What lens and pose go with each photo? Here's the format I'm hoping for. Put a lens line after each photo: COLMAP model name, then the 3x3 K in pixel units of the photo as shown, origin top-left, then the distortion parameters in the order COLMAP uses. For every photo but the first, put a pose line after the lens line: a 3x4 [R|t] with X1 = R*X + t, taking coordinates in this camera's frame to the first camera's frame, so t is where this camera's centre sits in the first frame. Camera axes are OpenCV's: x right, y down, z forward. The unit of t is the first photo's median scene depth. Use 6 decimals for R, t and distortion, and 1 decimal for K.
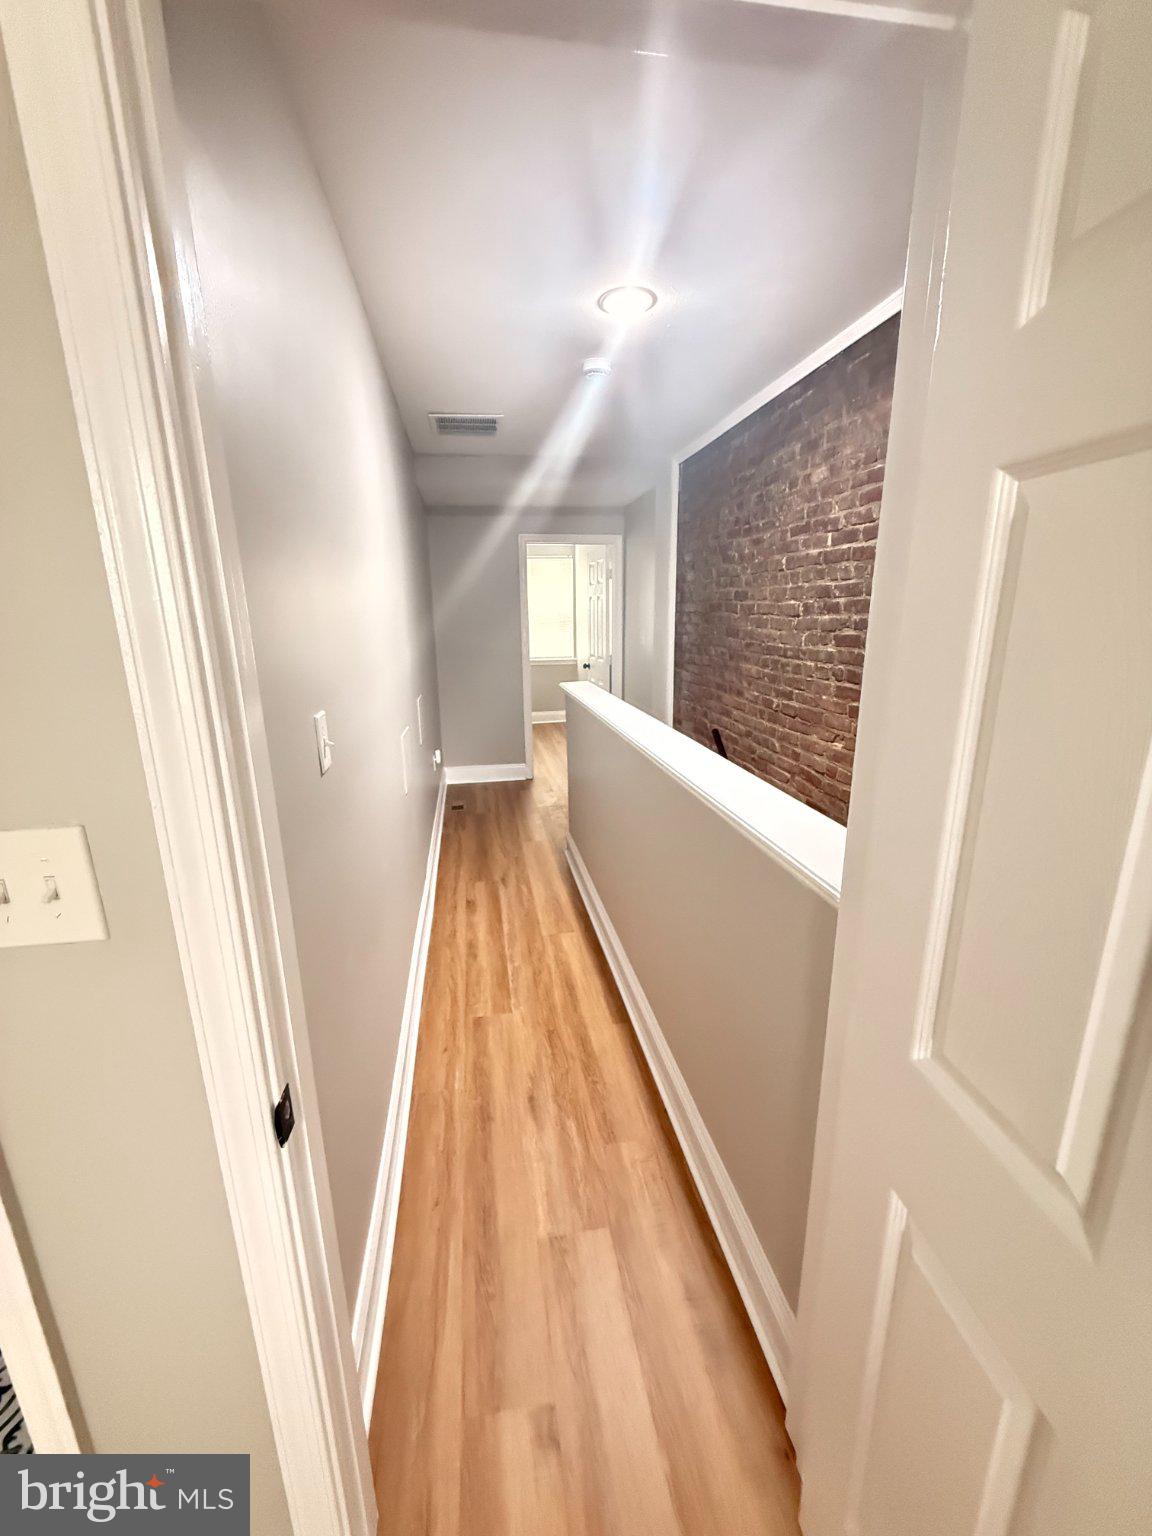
lens RADIAL K [[607.7, 0, 574.0], [0, 607.7, 763.9], [0, 0, 1]] dist [-0.001936, 0.000172]
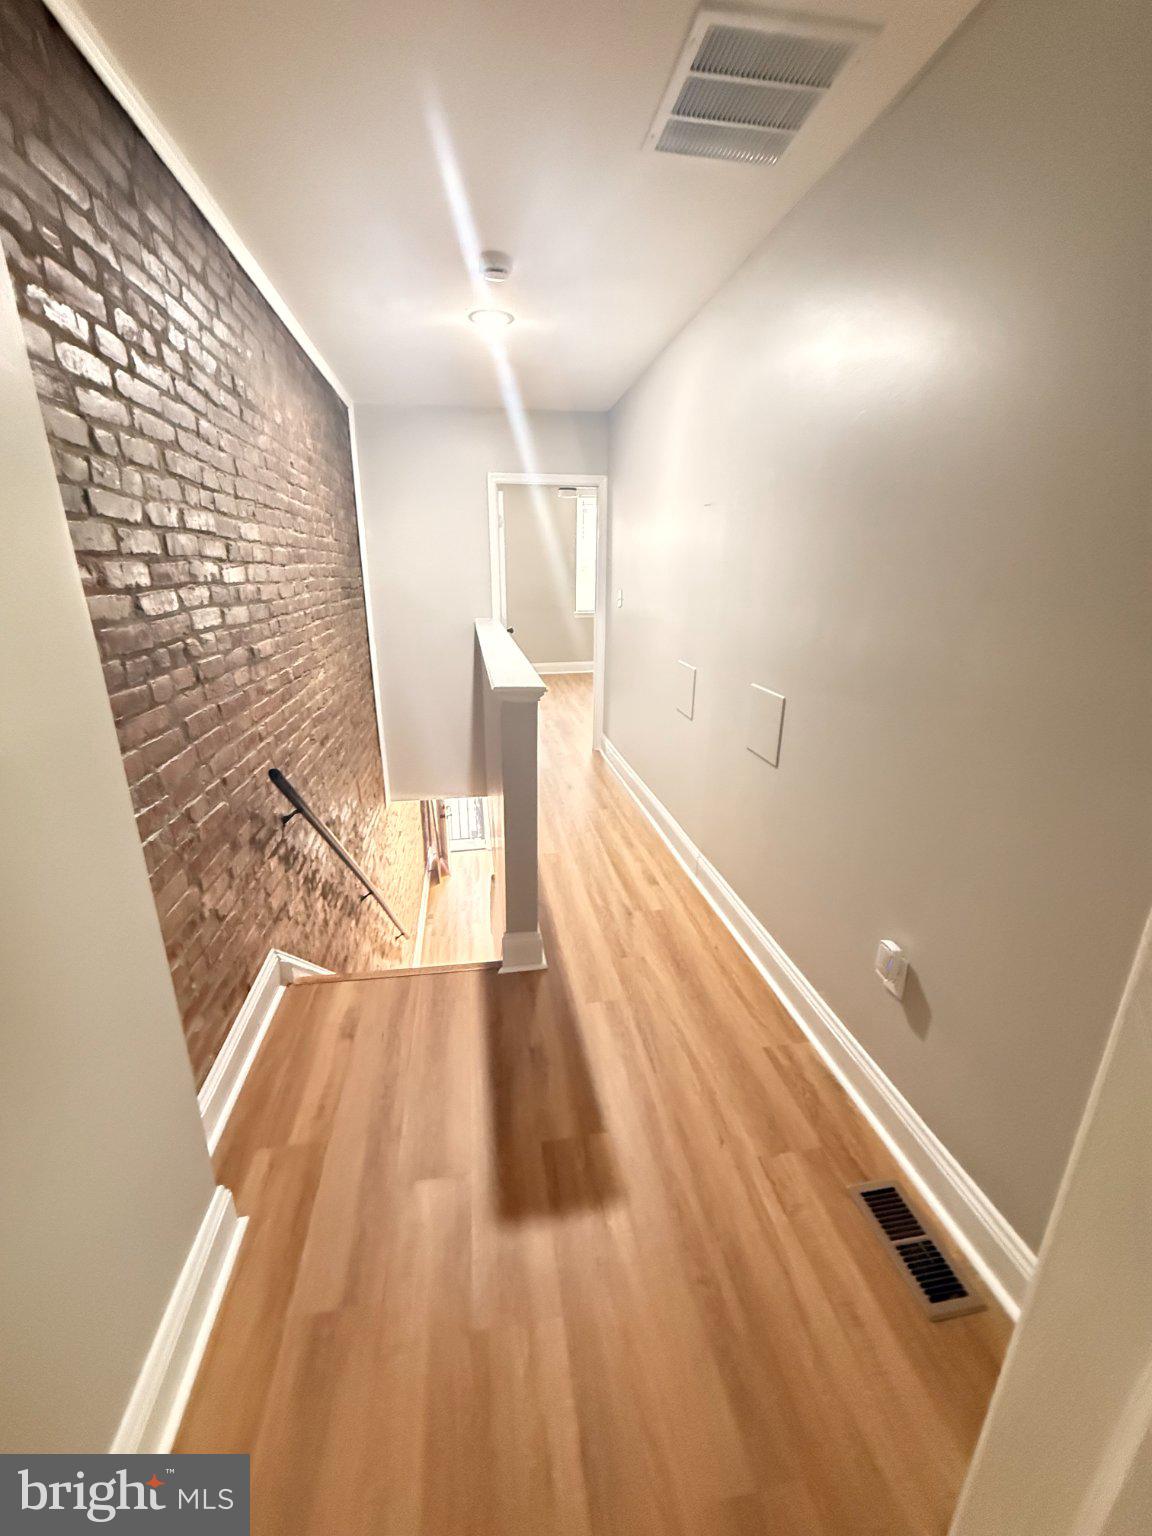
lens RADIAL K [[607.7, 0, 574.0], [0, 607.7, 763.9], [0, 0, 1]] dist [-0.001936, 0.000172]
pose [[-0.999941, 0.009790, 0.004600, -0.054248], [0.010749, 0.851717, 0.523892, -0.385711], [0.001211, 0.523910, -0.851772, 1.606172]]
